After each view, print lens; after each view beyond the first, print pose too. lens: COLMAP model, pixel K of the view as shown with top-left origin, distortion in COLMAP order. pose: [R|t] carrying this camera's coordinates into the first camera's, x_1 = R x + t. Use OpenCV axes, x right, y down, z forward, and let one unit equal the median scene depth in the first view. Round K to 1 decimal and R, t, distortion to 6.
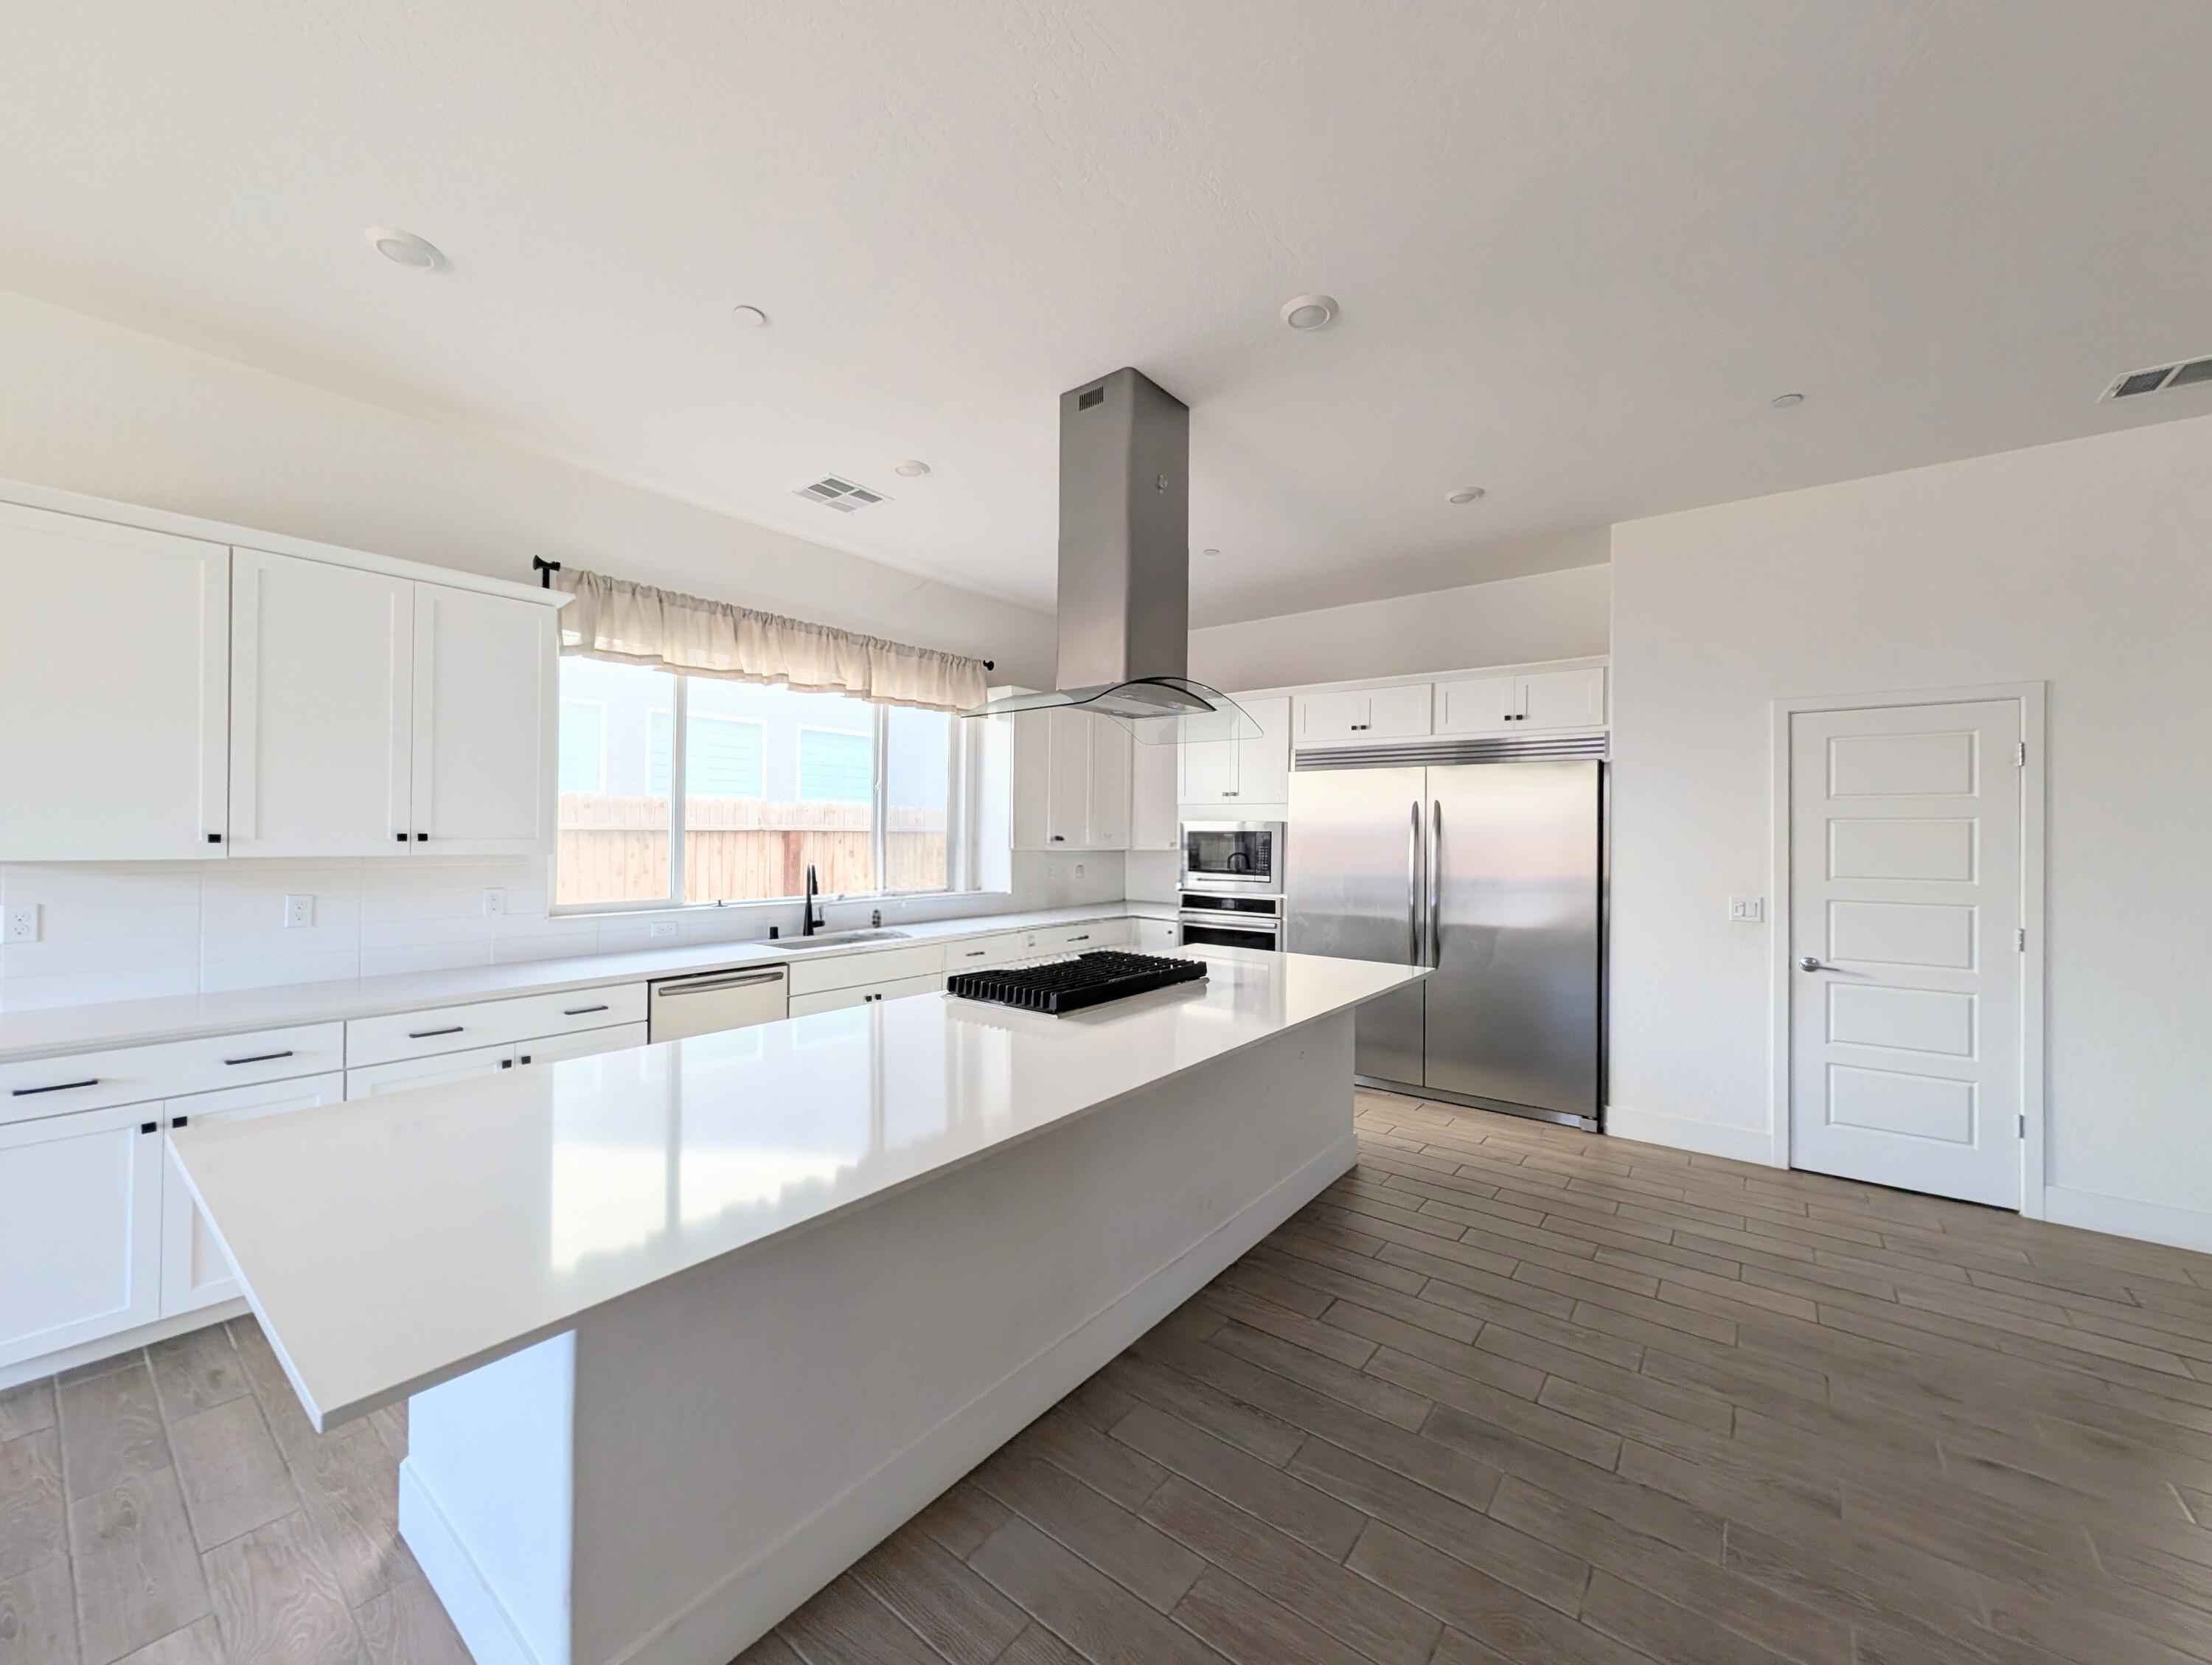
lens RADIAL K [[863.0, 0, 1100.8], [0, 863.0, 823.9], [0, 0, 1]] dist [-0.000278, -0.000327]
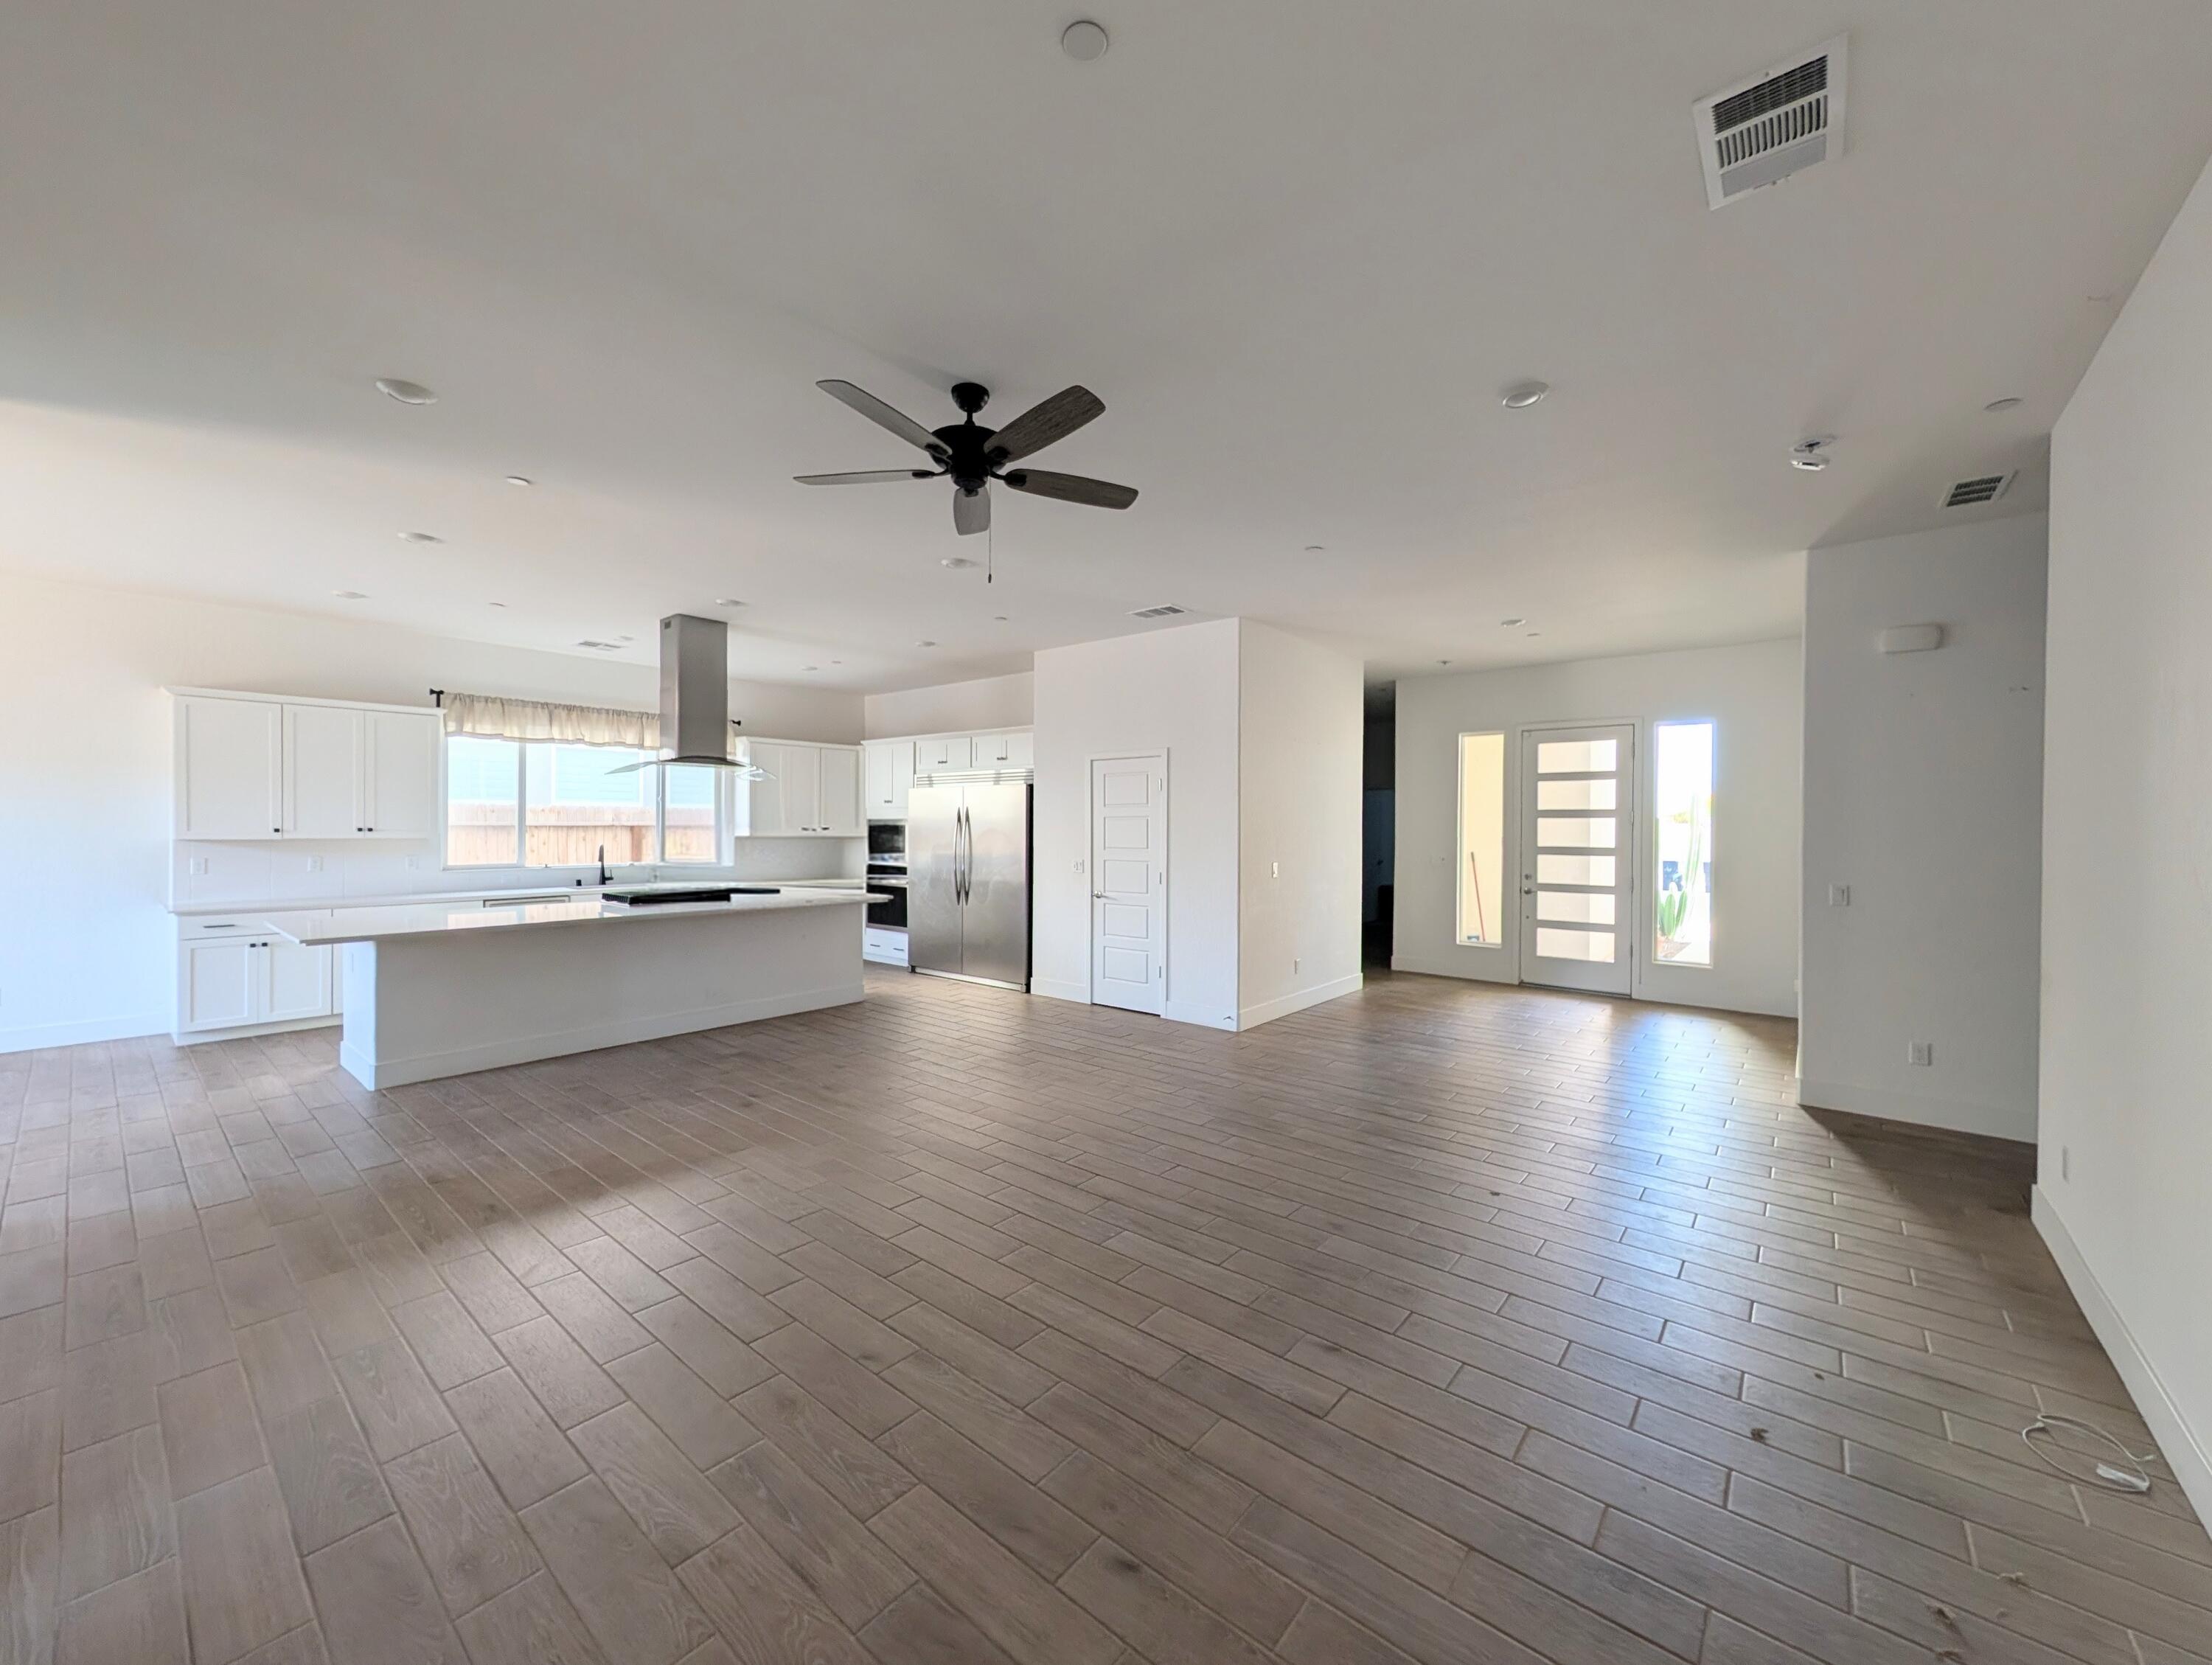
lens RADIAL K [[863.0, 0, 1100.8], [0, 863.0, 823.9], [0, 0, 1]] dist [-0.000278, -0.000327]
pose [[0.999453, -0.004757, -0.032738, 0.824951], [0.005034, 0.999952, 0.008392, -0.005943], [0.032697, -0.008552, 0.999429, -0.813156]]
